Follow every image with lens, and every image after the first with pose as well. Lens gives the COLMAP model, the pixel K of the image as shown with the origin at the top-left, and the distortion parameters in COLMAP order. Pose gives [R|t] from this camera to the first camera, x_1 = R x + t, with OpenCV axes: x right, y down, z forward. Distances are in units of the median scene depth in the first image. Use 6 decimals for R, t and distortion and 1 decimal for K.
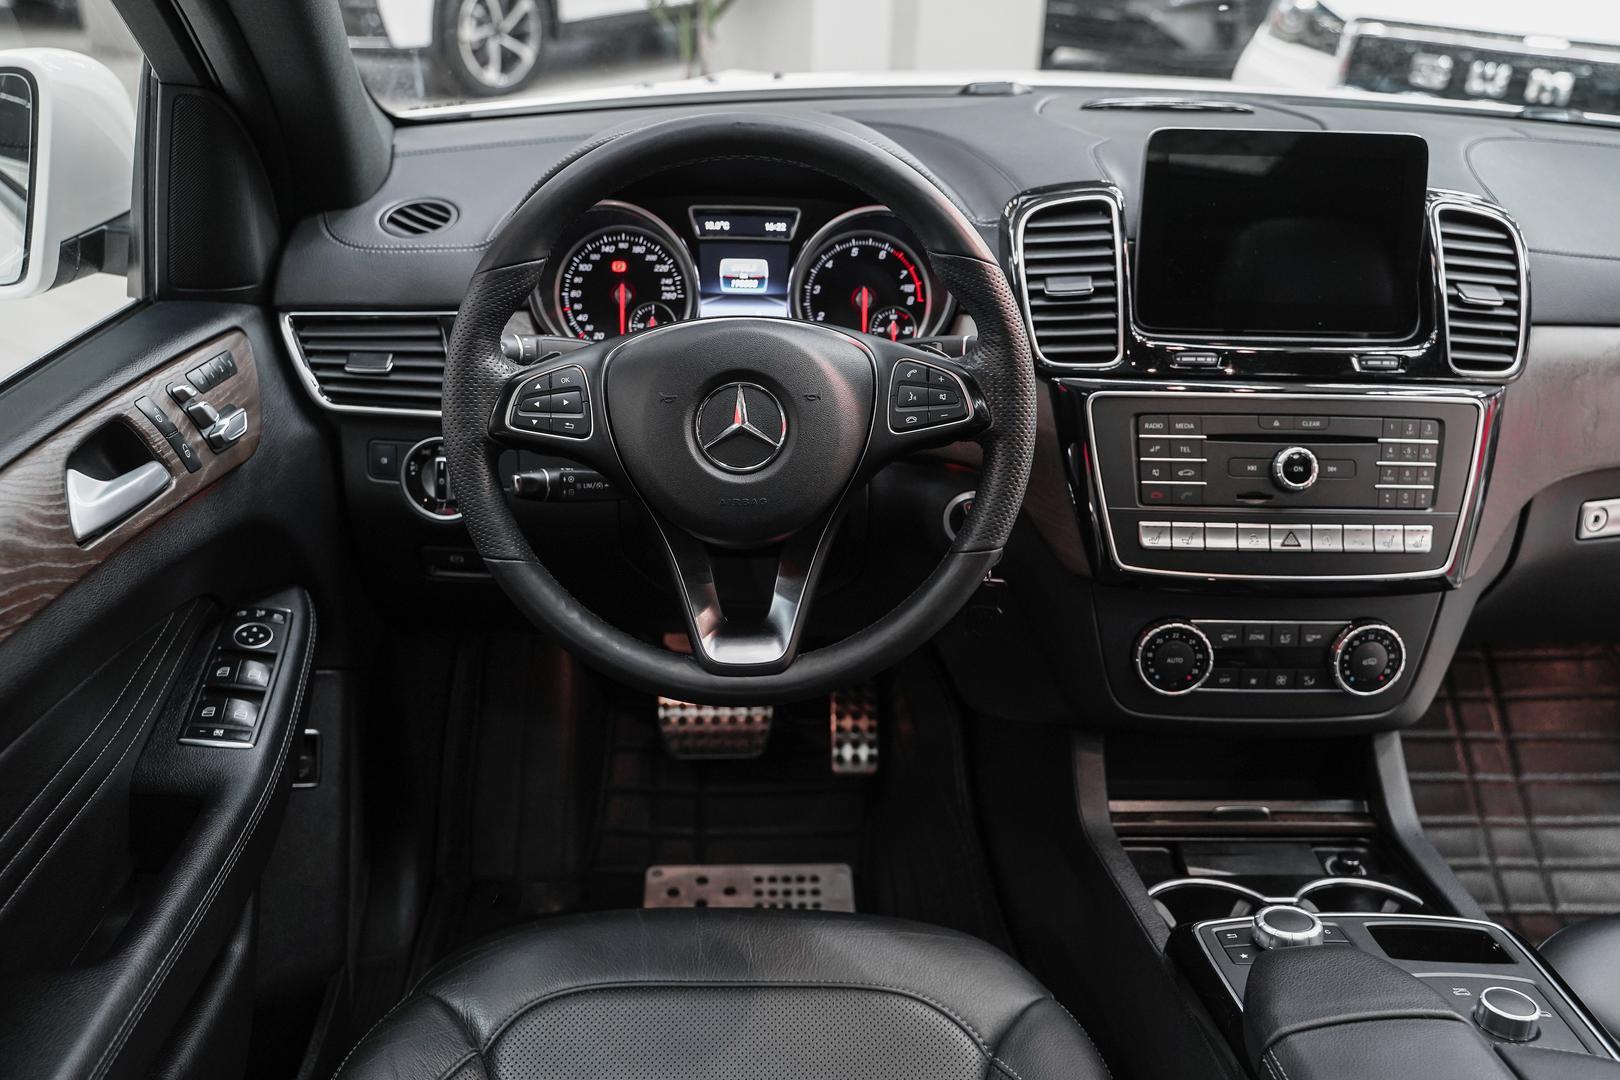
lens RADIAL K [[1441.8, 0, 809.5], [0, 1441.8, 544.5], [0, 0, 1]] dist [-0.012849, 0.020604]
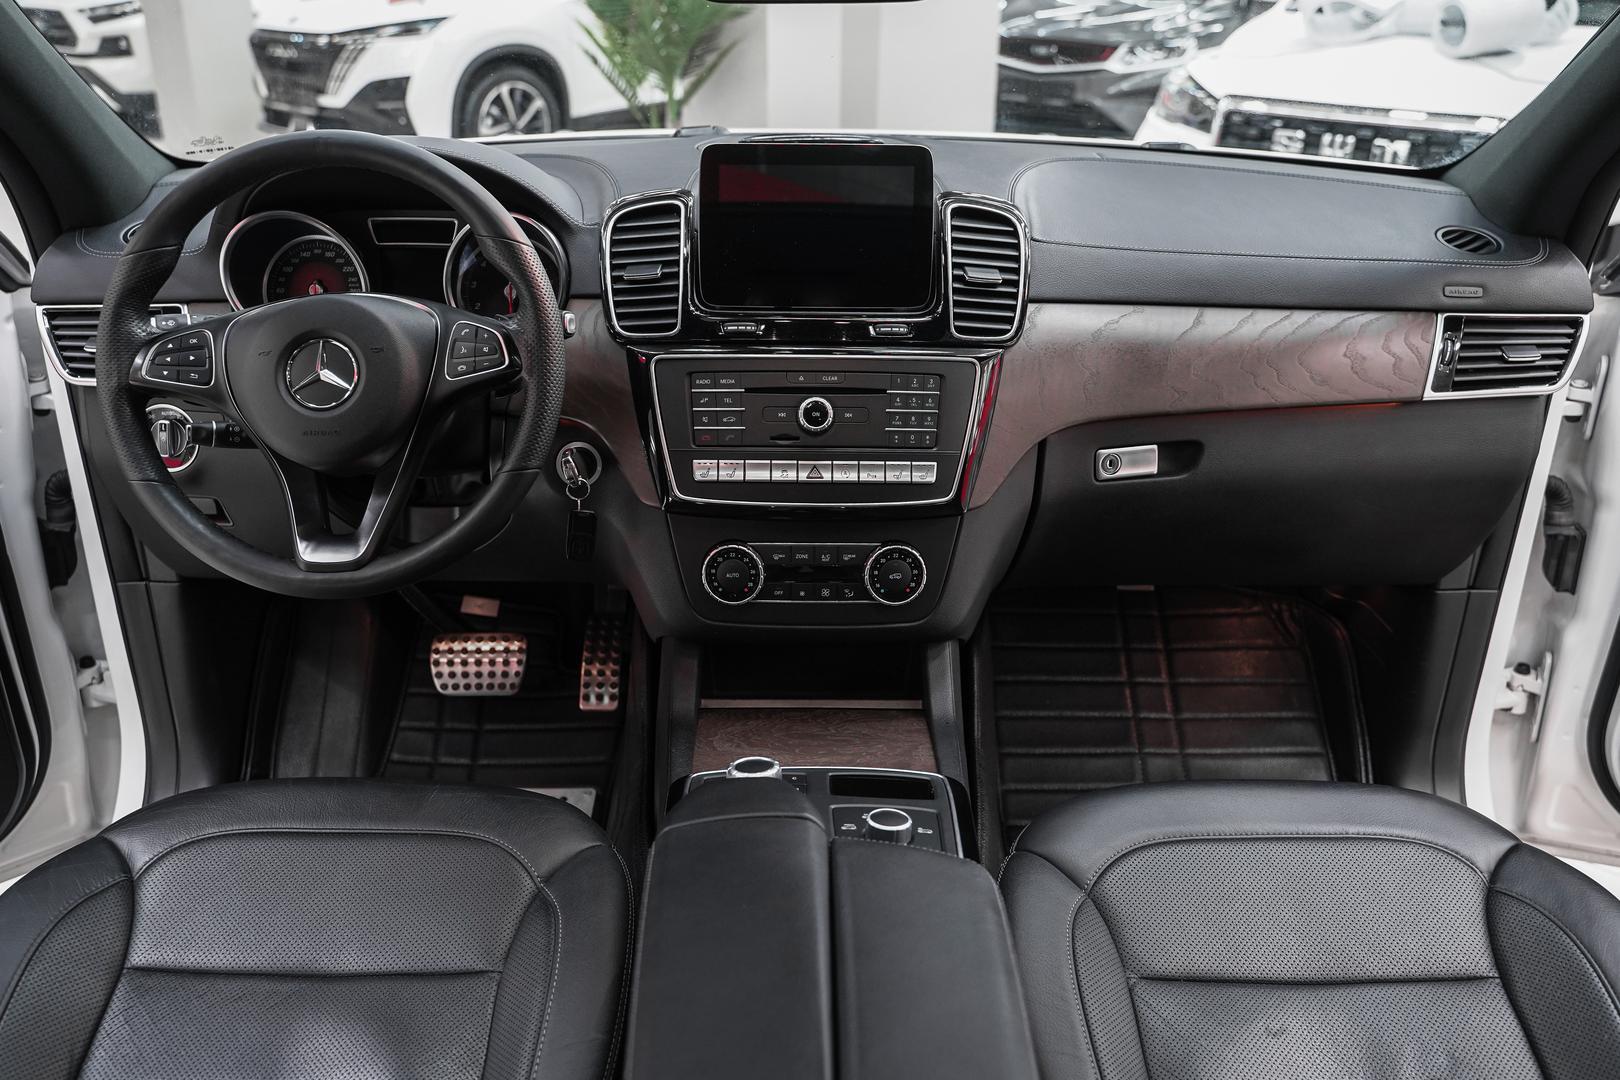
lens RADIAL K [[1322.2, 0, 808.9], [0, 1322.2, 540.3], [0, 0, 1]] dist [-0.004799, -0.005691]
pose [[0.999230, -0.006933, -0.038611, 0.360781], [0.005242, 0.999029, -0.043735, 0.099935], [0.038877, 0.043499, 0.998297, -0.117042]]
